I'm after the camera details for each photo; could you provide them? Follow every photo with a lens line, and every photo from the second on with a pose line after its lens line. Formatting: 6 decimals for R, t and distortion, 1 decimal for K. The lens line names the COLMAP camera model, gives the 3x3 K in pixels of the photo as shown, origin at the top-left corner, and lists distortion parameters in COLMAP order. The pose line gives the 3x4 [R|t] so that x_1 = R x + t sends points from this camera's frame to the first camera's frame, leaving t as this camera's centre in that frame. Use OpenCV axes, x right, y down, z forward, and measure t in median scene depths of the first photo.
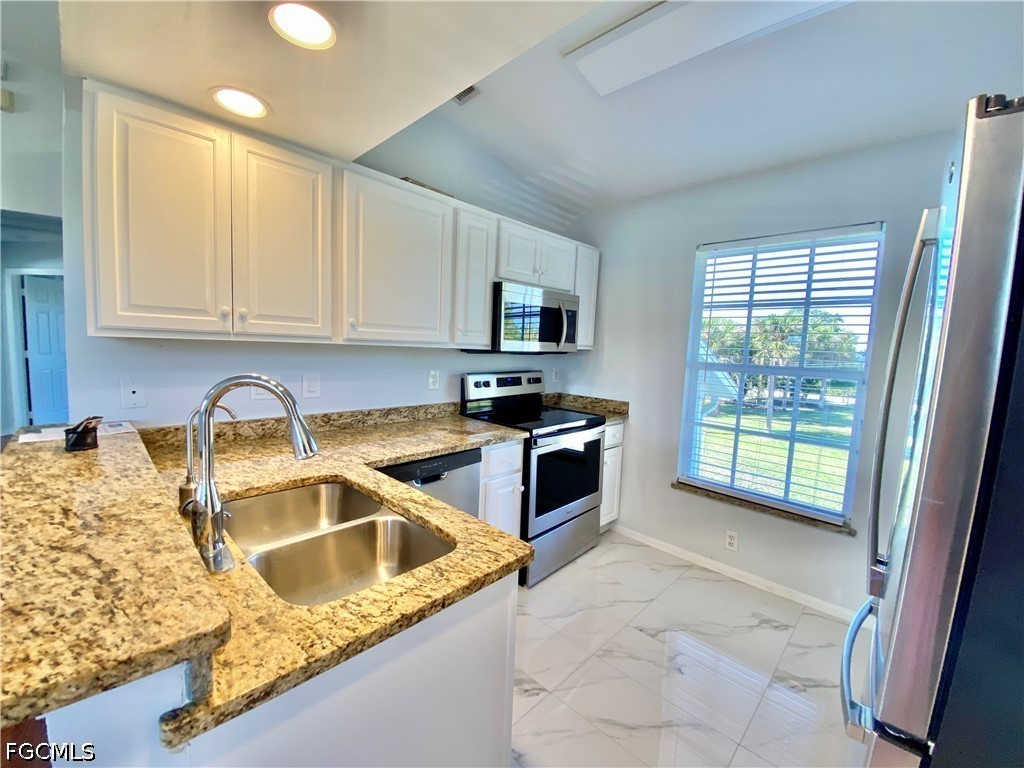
lens RADIAL K [[420.1, 0, 520.1], [0, 420.1, 385.8], [0, 0, 1]] dist [0.006203, -0.009754]
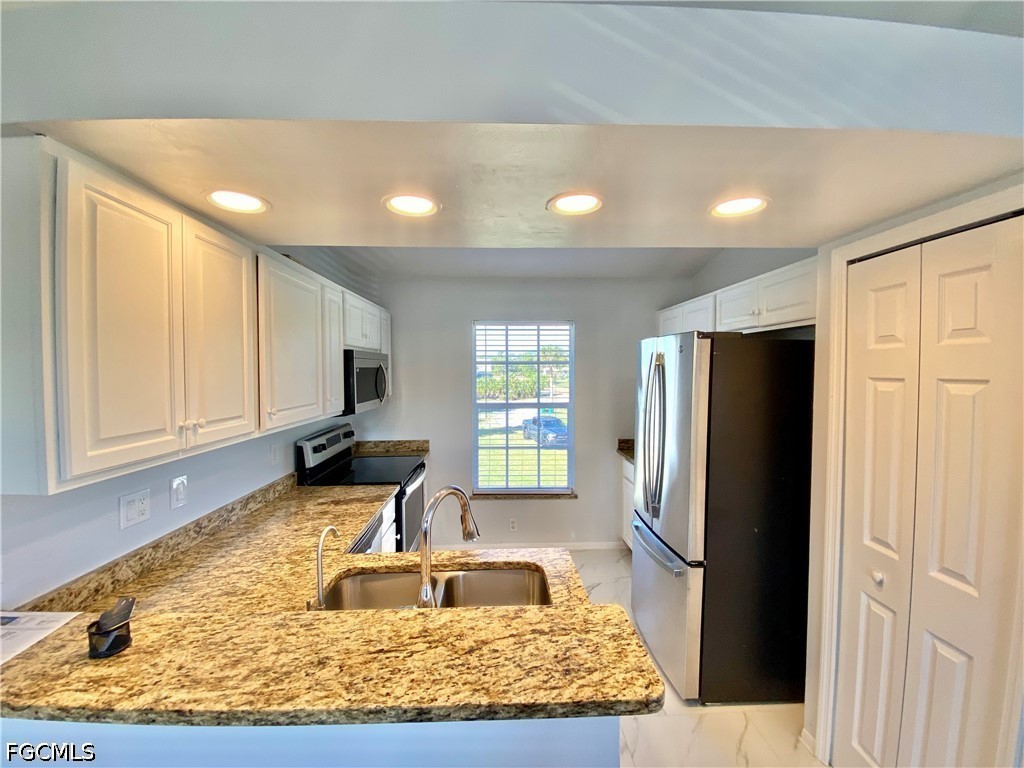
lens RADIAL K [[420.1, 0, 514.0], [0, 420.1, 376.9], [0, 0, 1]] dist [0.006203, -0.009754]
pose [[0.679991, -0.059488, 0.730803, -0.752461], [0.100263, 0.994885, -0.012307, -0.172717], [-0.726333, 0.081641, 0.682477, -0.032500]]
